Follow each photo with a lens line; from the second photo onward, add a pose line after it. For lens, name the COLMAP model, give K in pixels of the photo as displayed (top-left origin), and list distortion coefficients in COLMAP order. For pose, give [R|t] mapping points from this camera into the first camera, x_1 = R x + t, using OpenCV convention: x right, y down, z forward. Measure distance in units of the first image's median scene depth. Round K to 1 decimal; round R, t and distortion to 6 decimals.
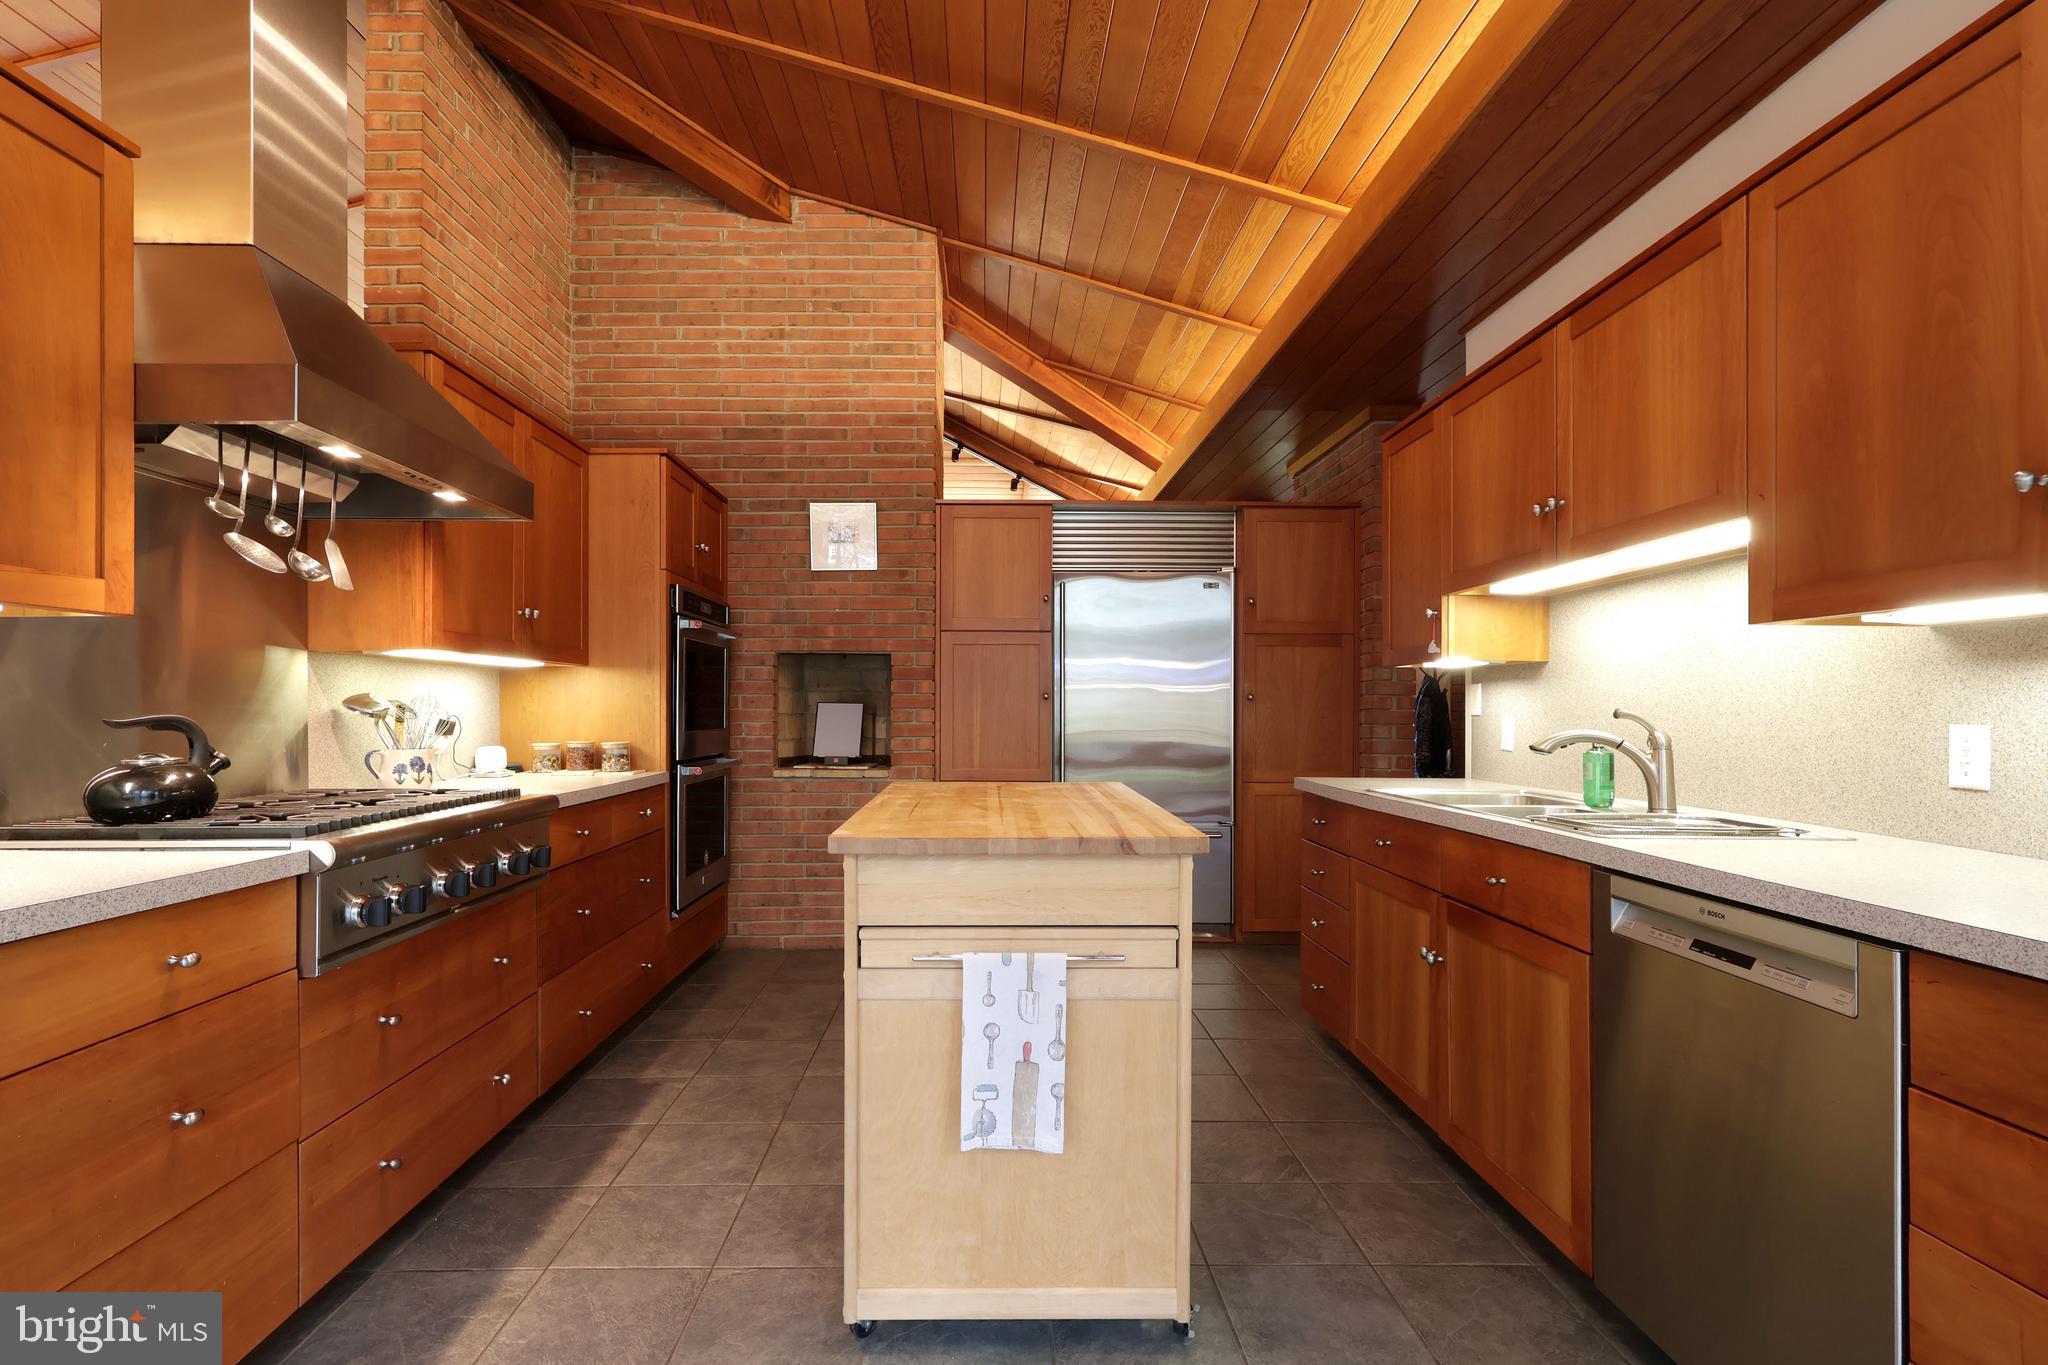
lens RADIAL K [[972.8, 0, 983.7], [0, 972.8, 697.4], [0, 0, 1]] dist [-0.003014, 0.001493]
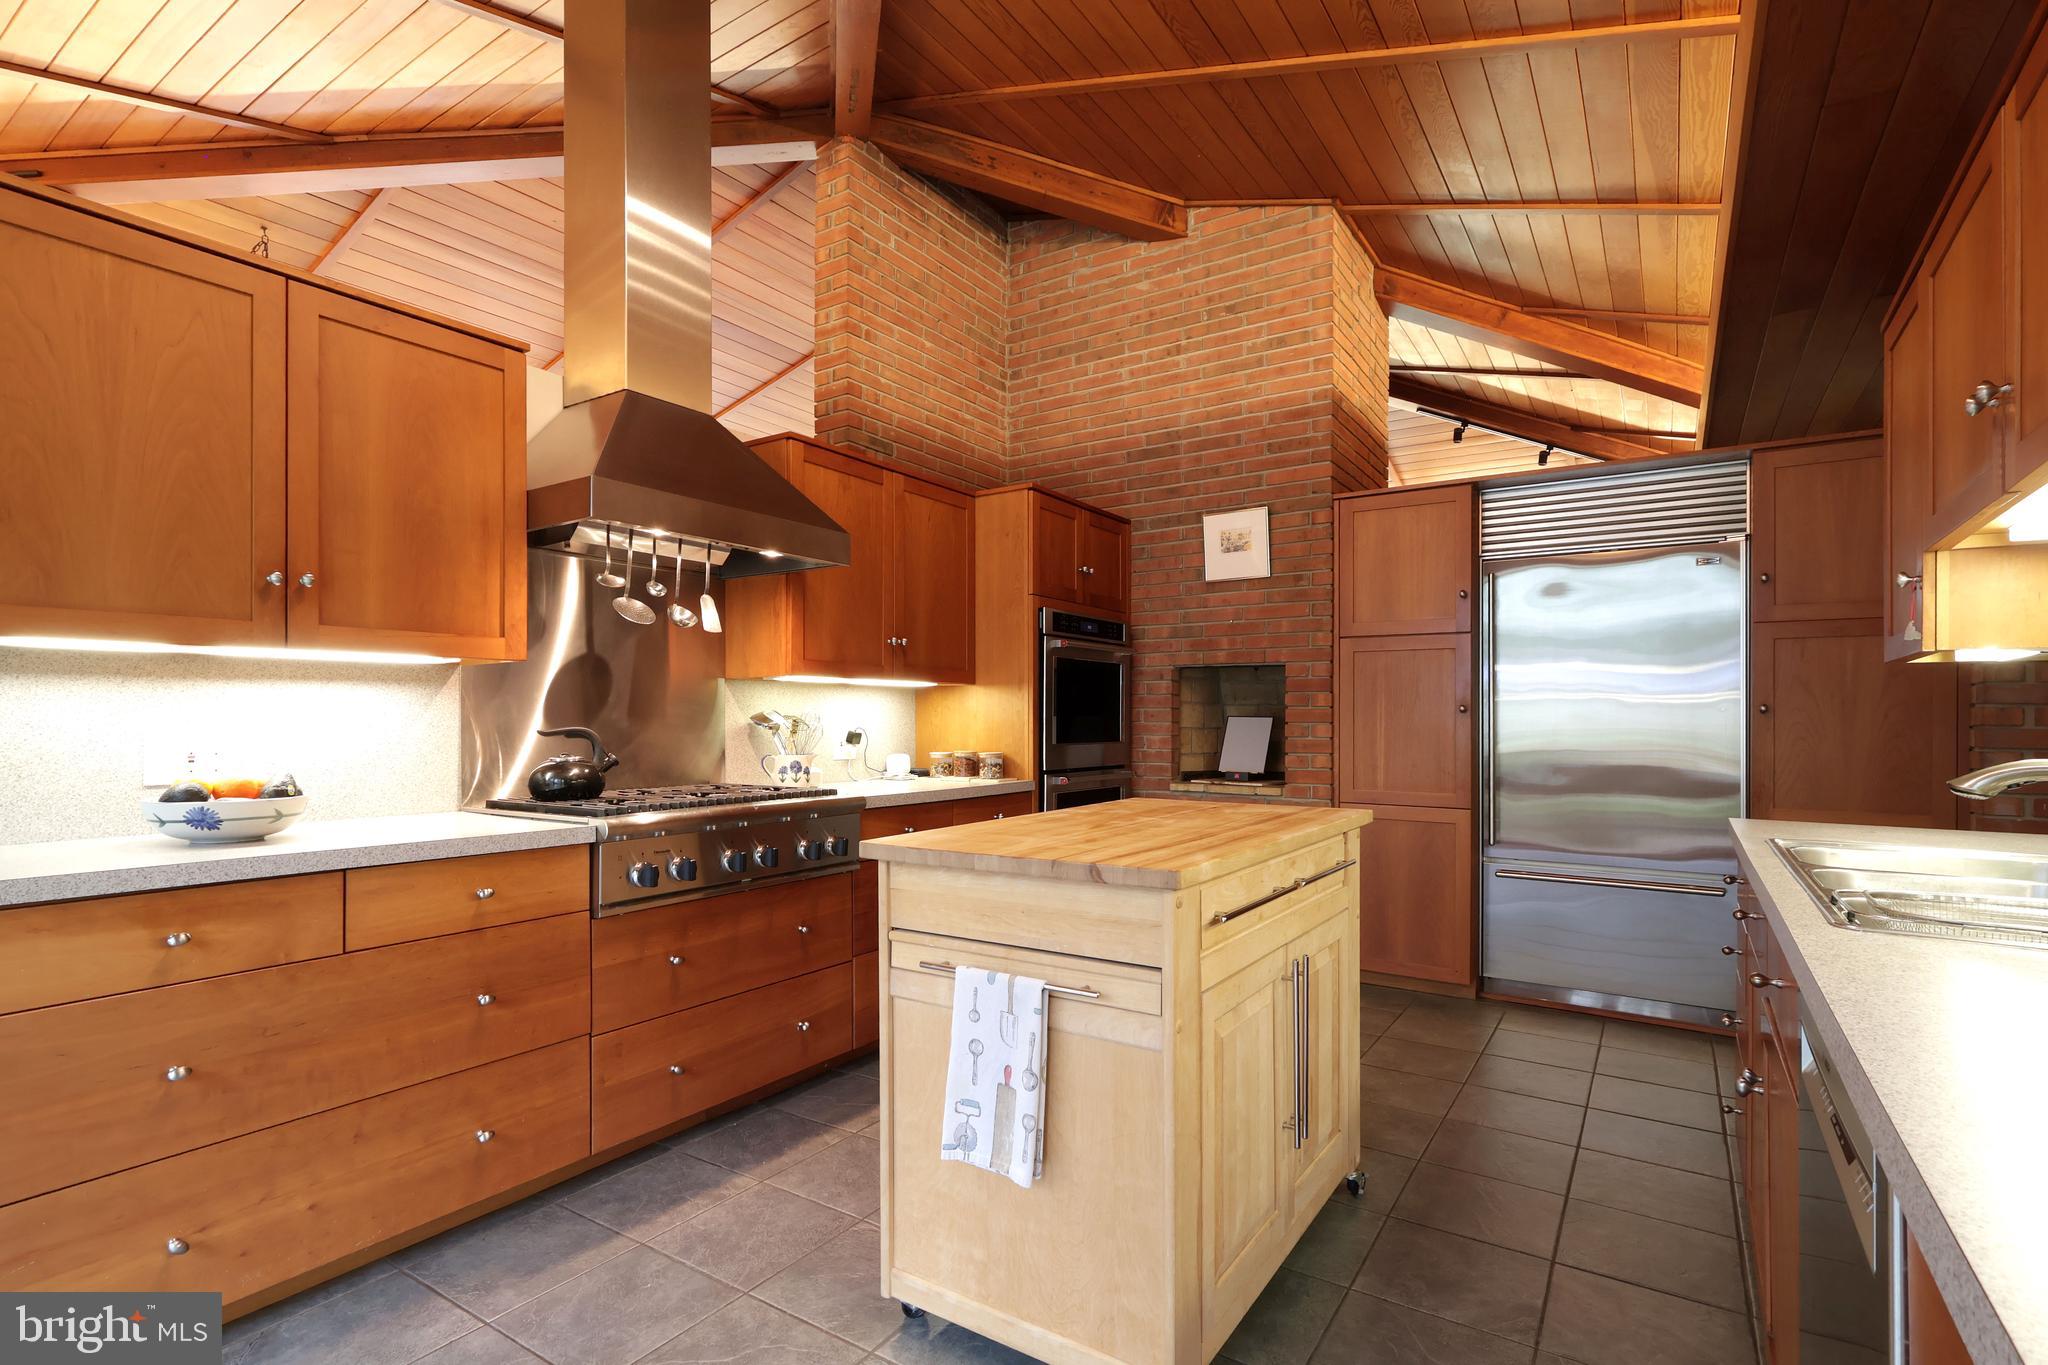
lens RADIAL K [[972.8, 0, 1012.0], [0, 972.8, 712.1], [0, 0, 1]] dist [-0.003014, 0.001493]
pose [[0.829329, -0.004917, -0.558739, 0.263404], [0.005926, 0.999982, -0.000005, -0.000220], [0.558729, -0.003307, 0.829344, 0.086315]]
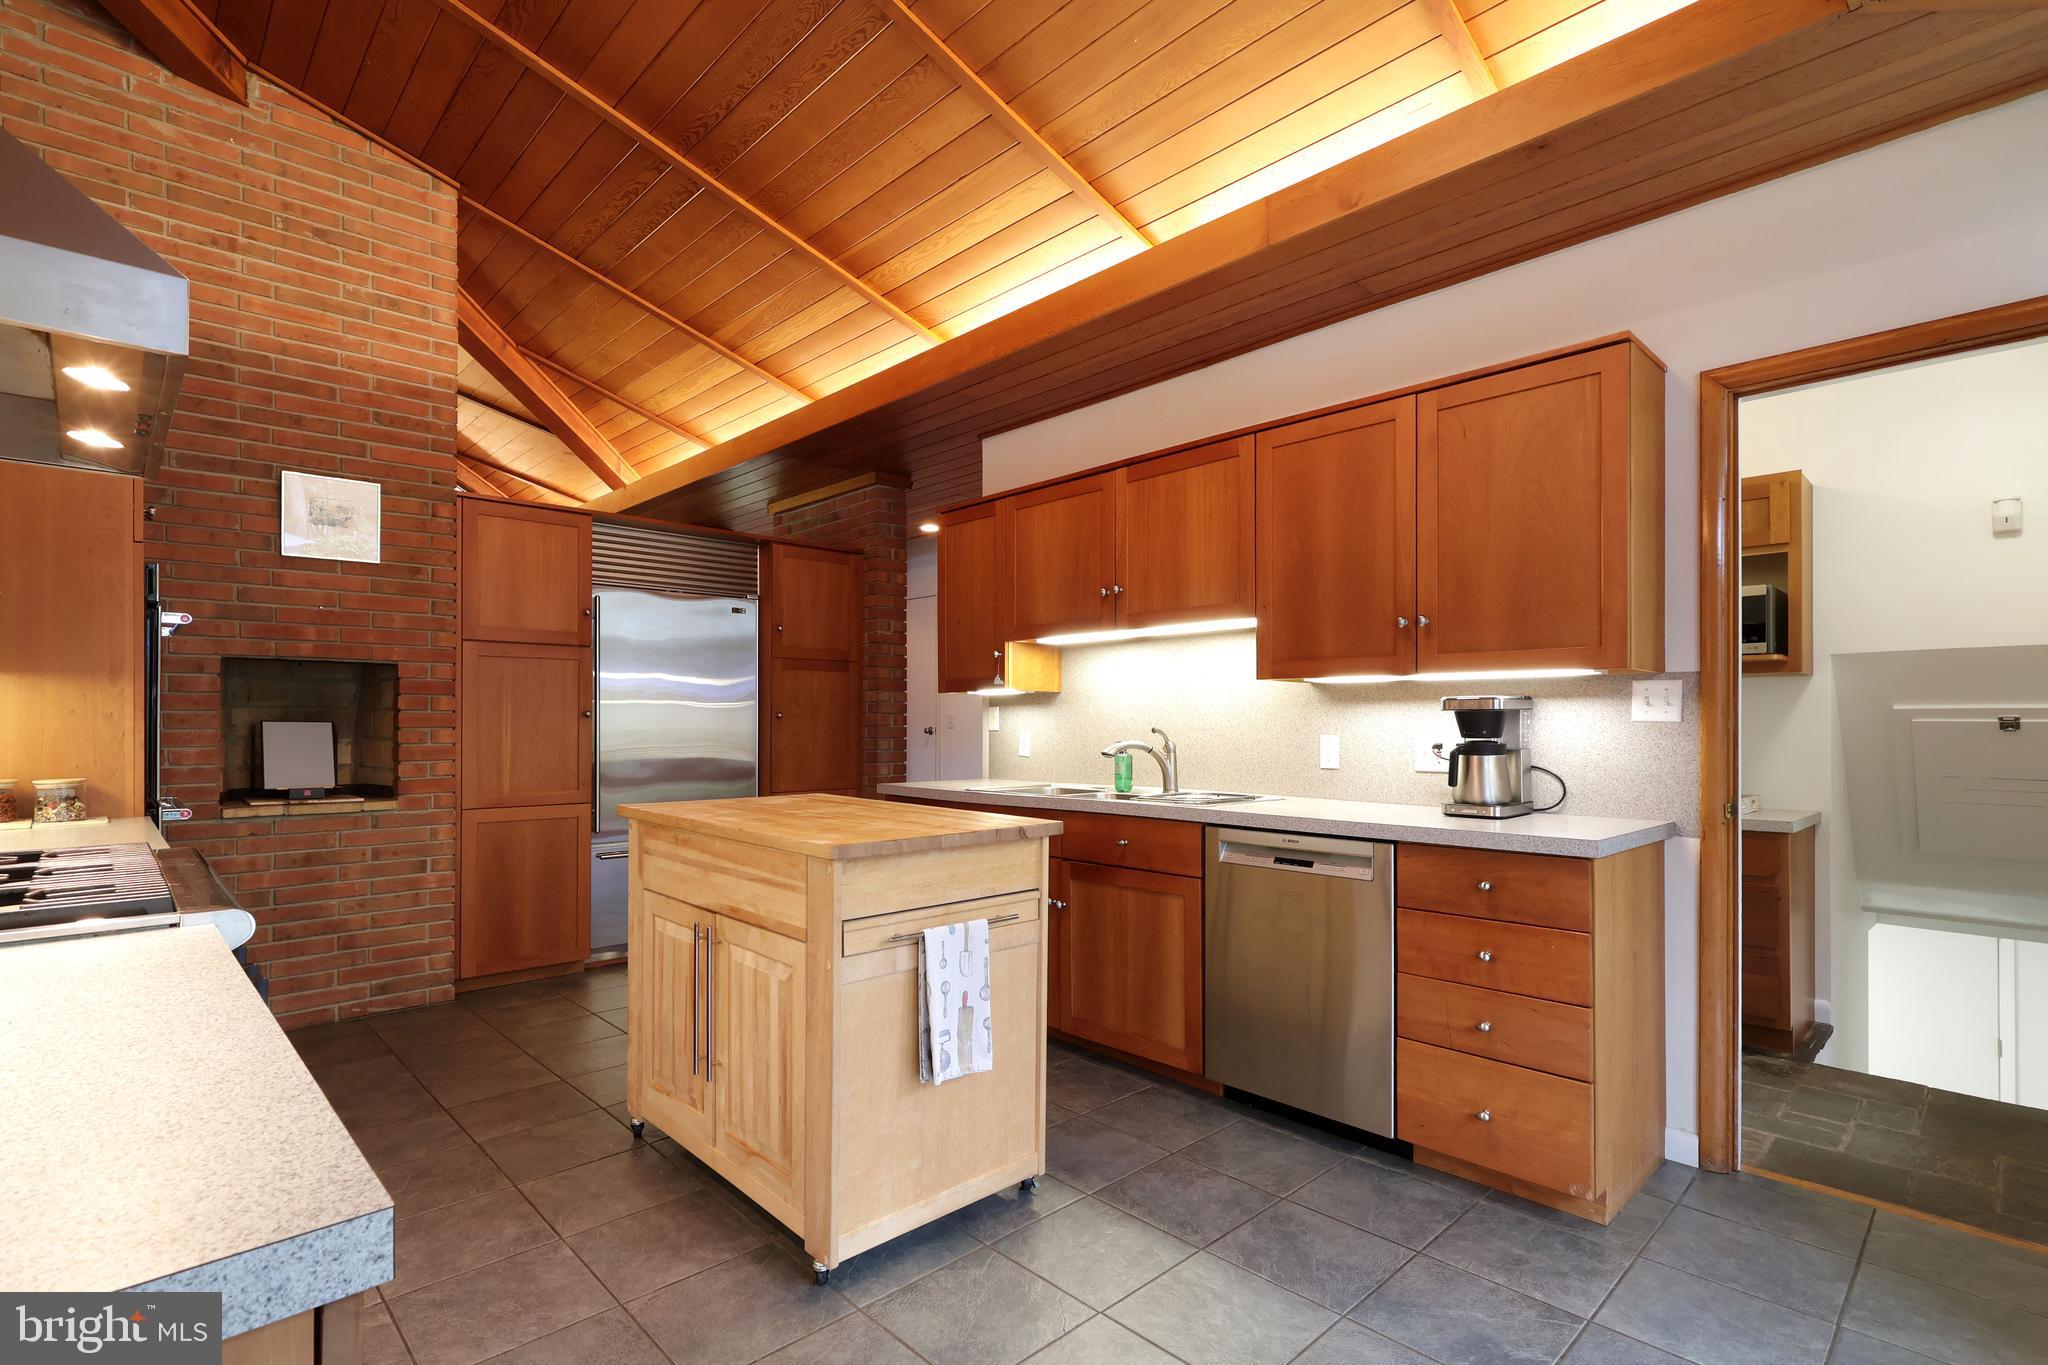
lens RADIAL K [[972.8, 0, 1025.5], [0, 972.8, 710.0], [0, 0, 1]] dist [-0.003014, 0.001493]
pose [[0.728562, 0.004466, 0.684966, -0.346133], [-0.005157, 0.999986, -0.001035, -0.007635], [-0.684961, -0.002778, 0.728575, 0.003701]]
